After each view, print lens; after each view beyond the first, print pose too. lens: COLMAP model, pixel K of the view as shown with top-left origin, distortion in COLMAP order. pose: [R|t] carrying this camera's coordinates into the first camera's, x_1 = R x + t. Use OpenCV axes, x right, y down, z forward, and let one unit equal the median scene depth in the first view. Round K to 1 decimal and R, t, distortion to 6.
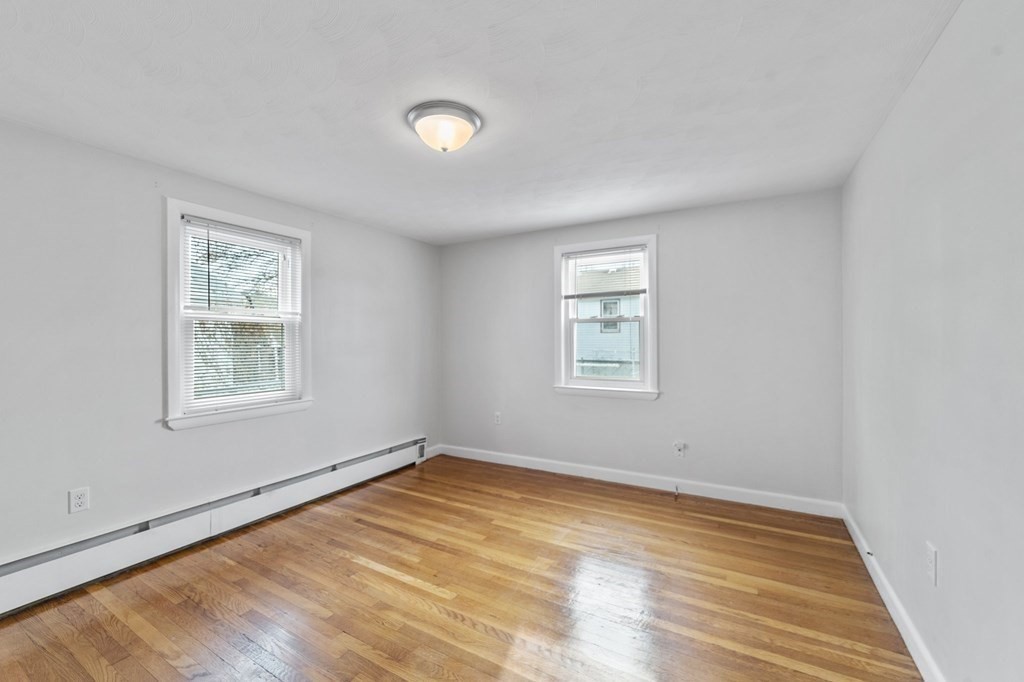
lens RADIAL K [[411.1, 0, 513.9], [0, 411.1, 336.4], [0, 0, 1]] dist [-0.010469, 0.000226]
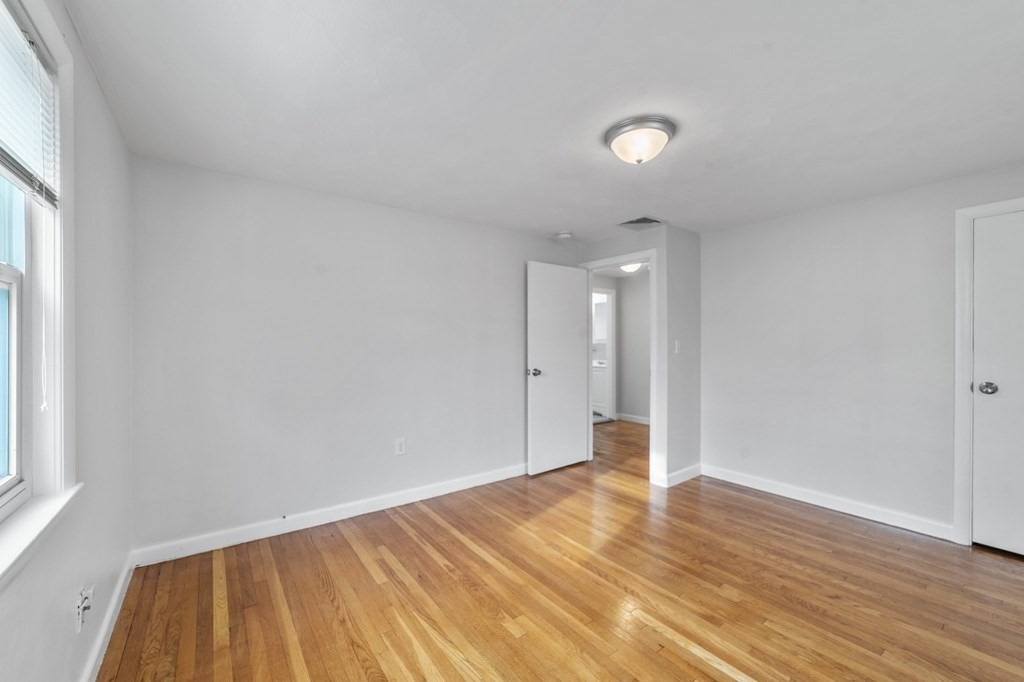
lens RADIAL K [[405.4, 0, 505.7], [0, 405.4, 347.2], [0, 0, 1]] dist [-0.009980, 0.000327]
pose [[-0.910962, 0.000386, 0.412490, -0.158332], [0.002517, 0.999986, 0.004623, 0.009432], [-0.412483, 0.005249, -0.910950, 1.200219]]
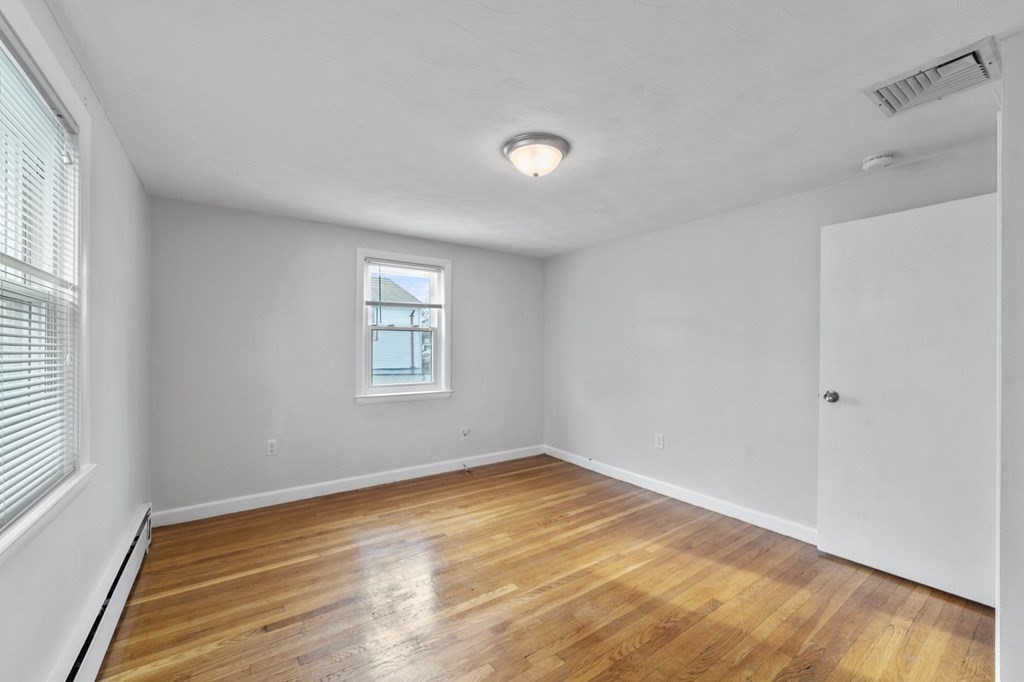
lens RADIAL K [[405.4, 0, 505.7], [0, 405.4, 347.2], [0, 0, 1]] dist [-0.009980, 0.000327]
pose [[0.438417, 0.008920, 0.898727, -0.676592], [-0.012047, 0.999919, -0.004048, 0.009062], [-0.898691, -0.009052, 0.438489, 0.341574]]
